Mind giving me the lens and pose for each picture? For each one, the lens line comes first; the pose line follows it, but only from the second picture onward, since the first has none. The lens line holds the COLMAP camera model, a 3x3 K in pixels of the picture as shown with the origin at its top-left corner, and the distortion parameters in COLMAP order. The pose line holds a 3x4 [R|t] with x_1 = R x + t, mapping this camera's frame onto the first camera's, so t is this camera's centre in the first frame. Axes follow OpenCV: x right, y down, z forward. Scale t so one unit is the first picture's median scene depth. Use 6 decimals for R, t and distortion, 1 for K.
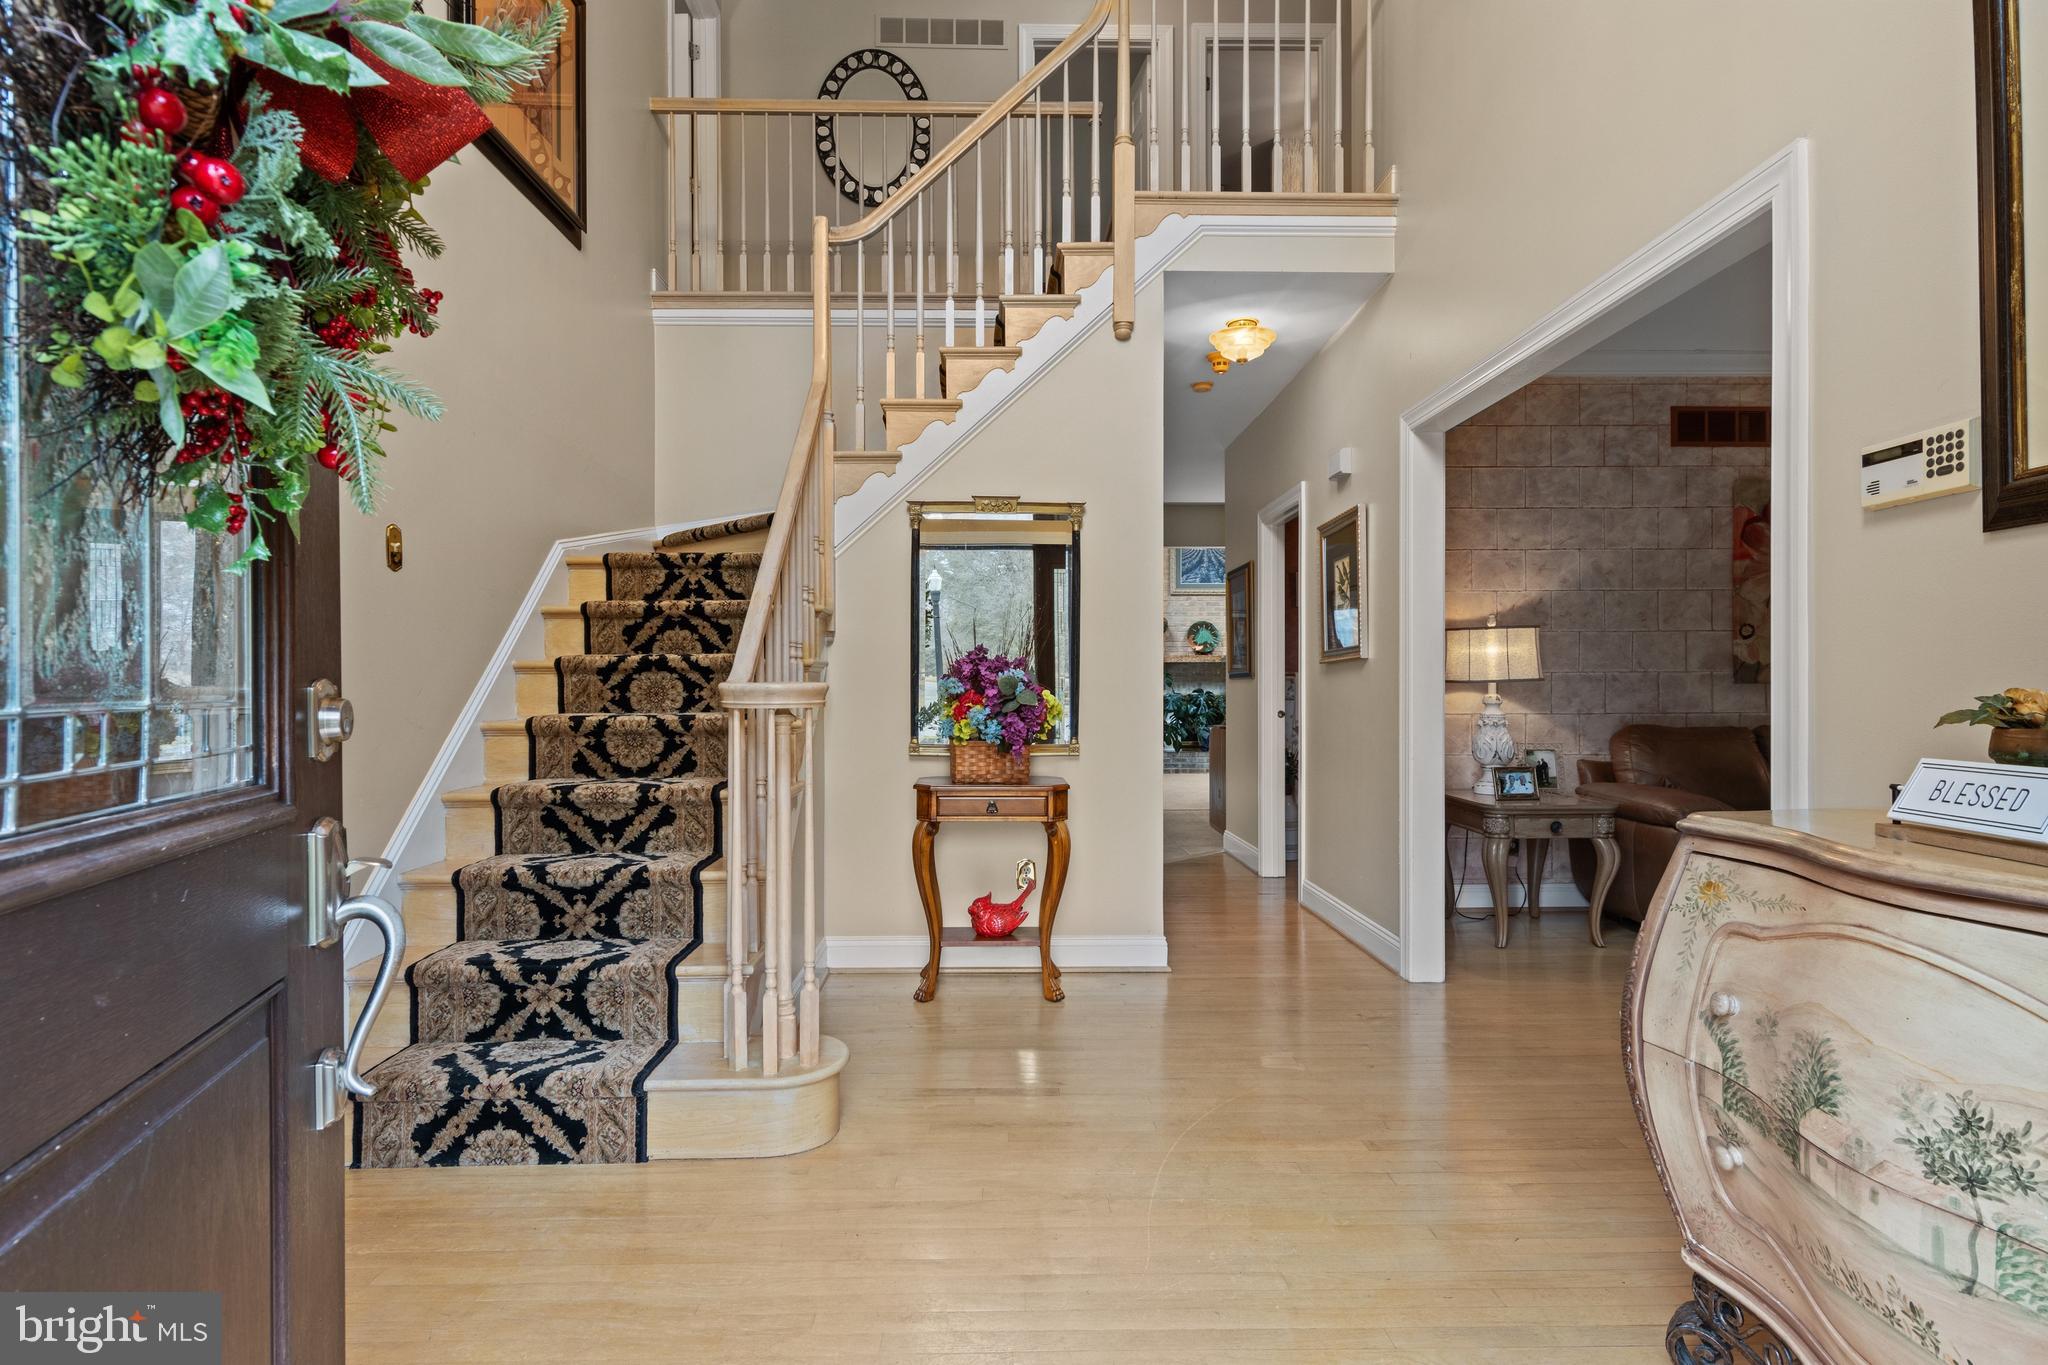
lens RADIAL K [[1045.5, 0, 1025.7], [0, 1045.5, 688.2], [0, 0, 1]] dist [0.015981, -0.005576]
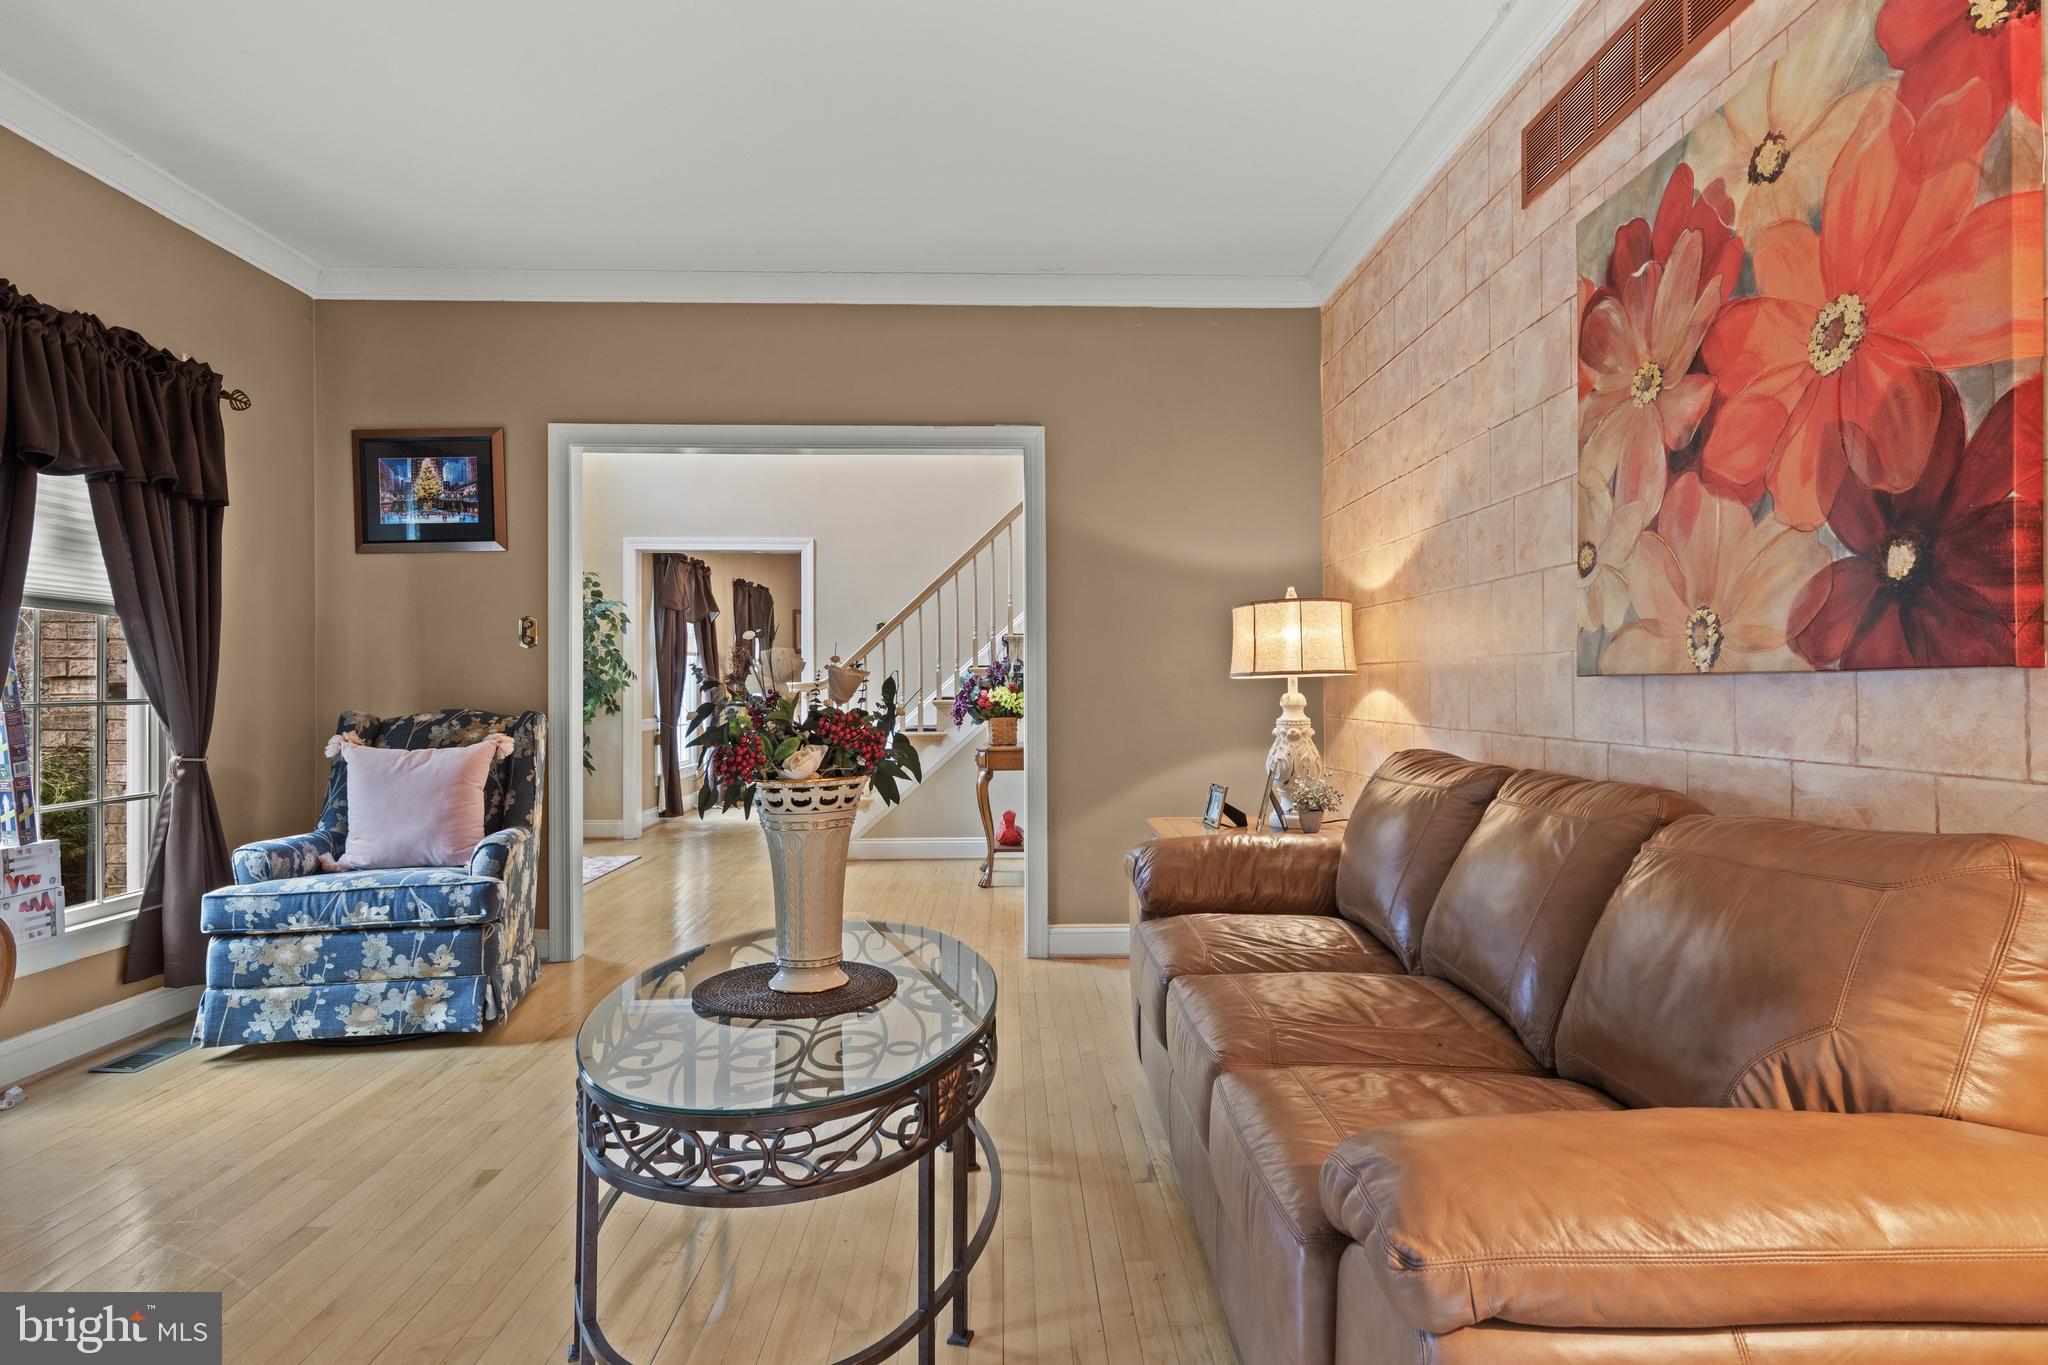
lens RADIAL K [[1068.2, 0, 1025.0], [0, 1068.2, 675.2], [0, 0, 1]] dist [0.011926, 0.000149]
pose [[-0.006162, -0.004549, -0.999971, 1.398289], [0.003592, 0.999983, -0.004571, -0.004979], [0.999975, -0.003621, -0.006146, 0.943109]]
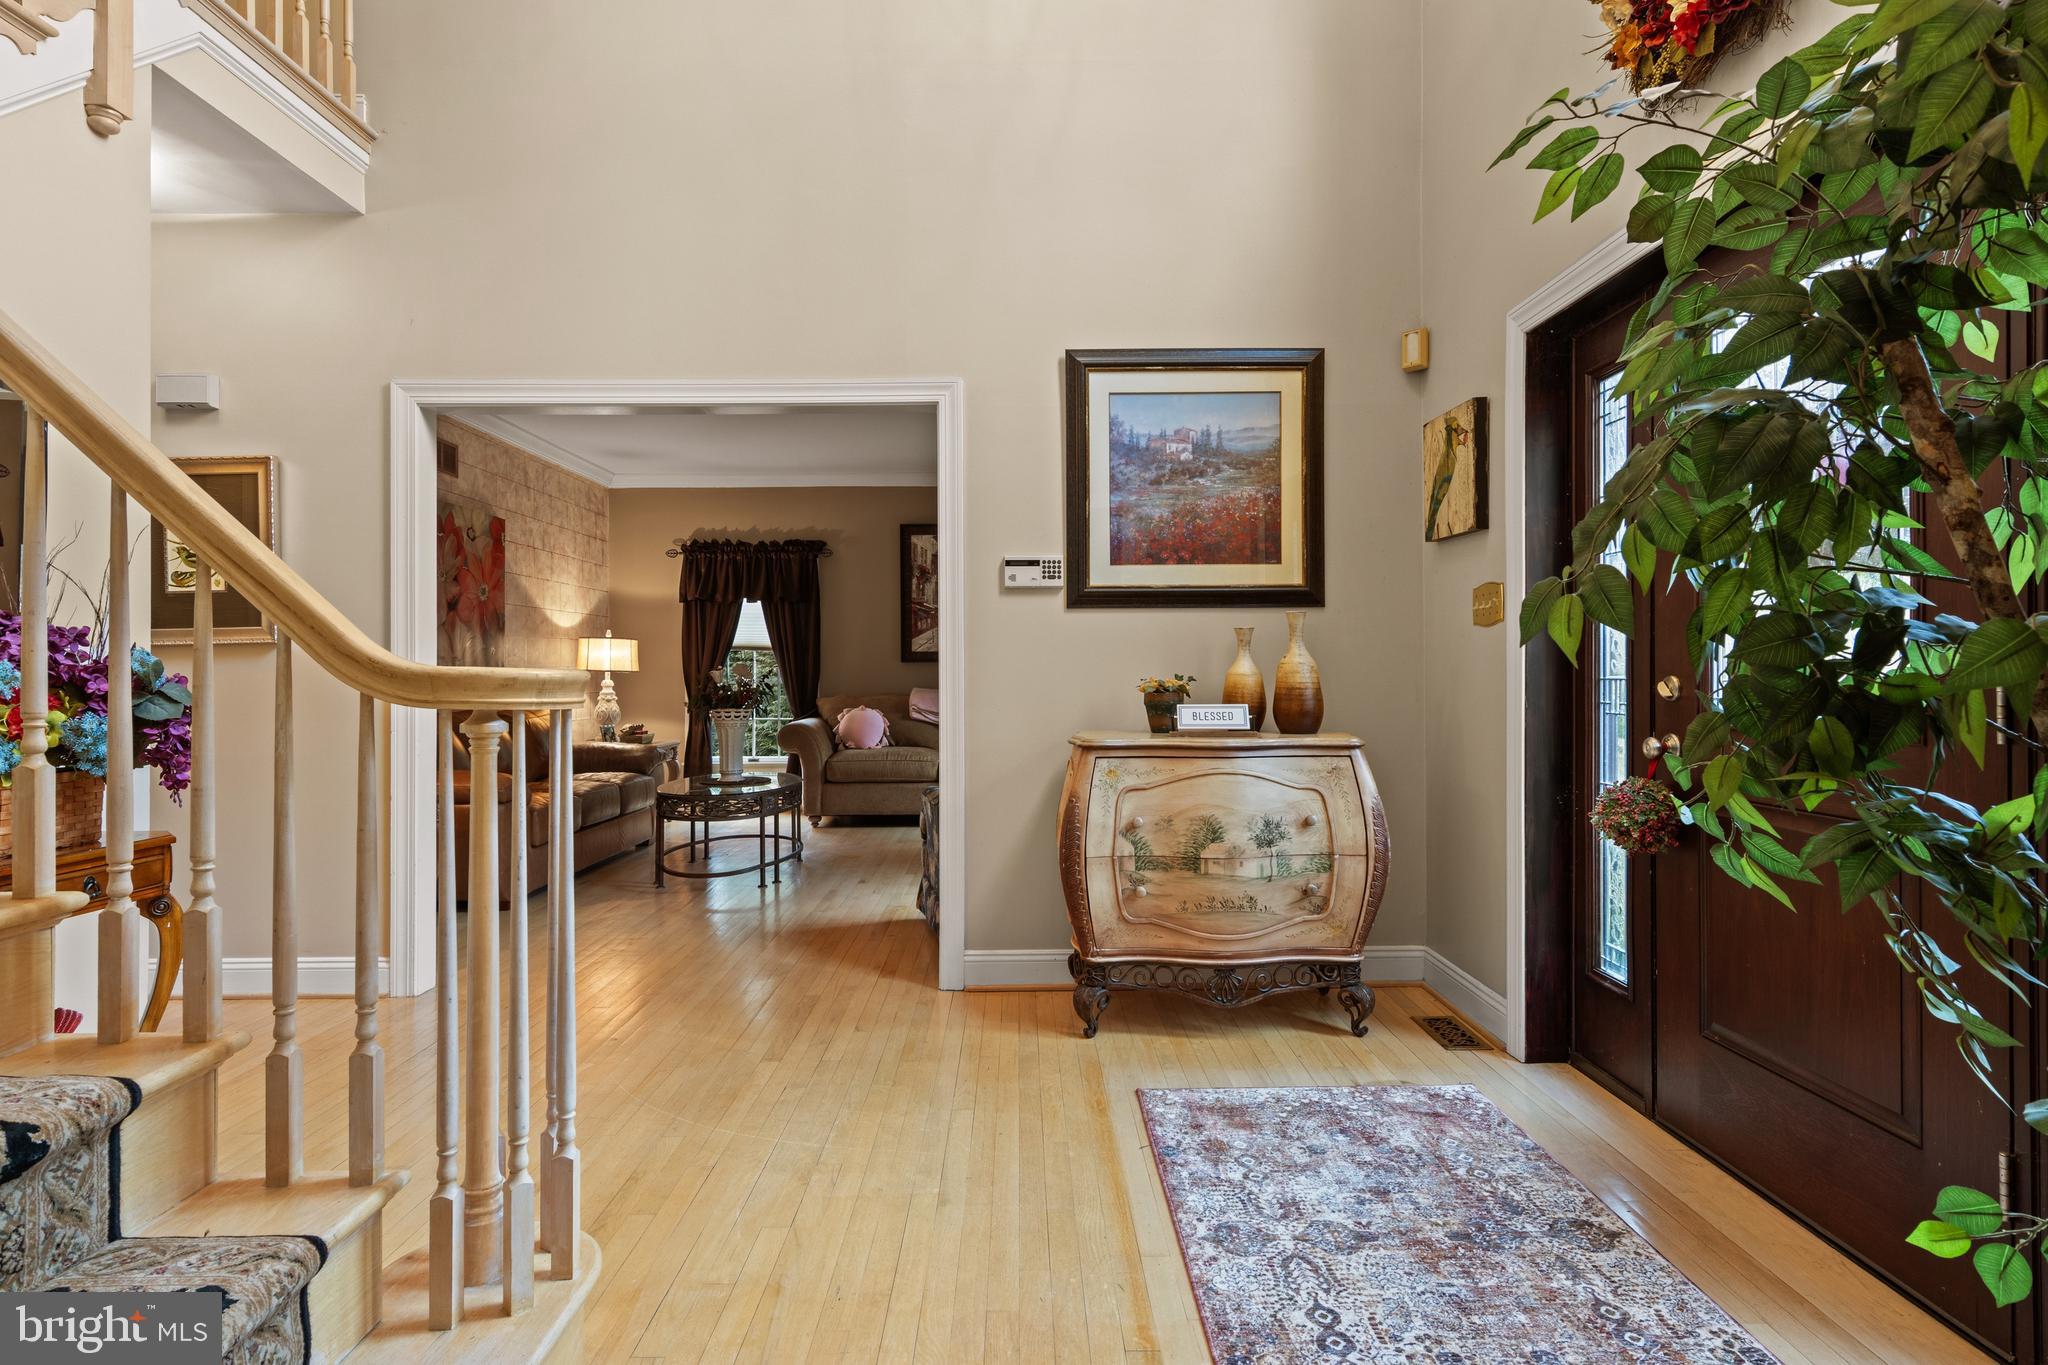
lens RADIAL K [[1051.1, 0, 1025.3], [0, 1051.1, 671.3], [0, 0, 1]] dist [0.011447, -0.002283]
pose [[0.015840, 0.007049, 0.999850, -0.526199], [0.003610, 0.999968, -0.007107, 0.001024], [-0.999868, 0.003722, 0.015815, 0.416781]]
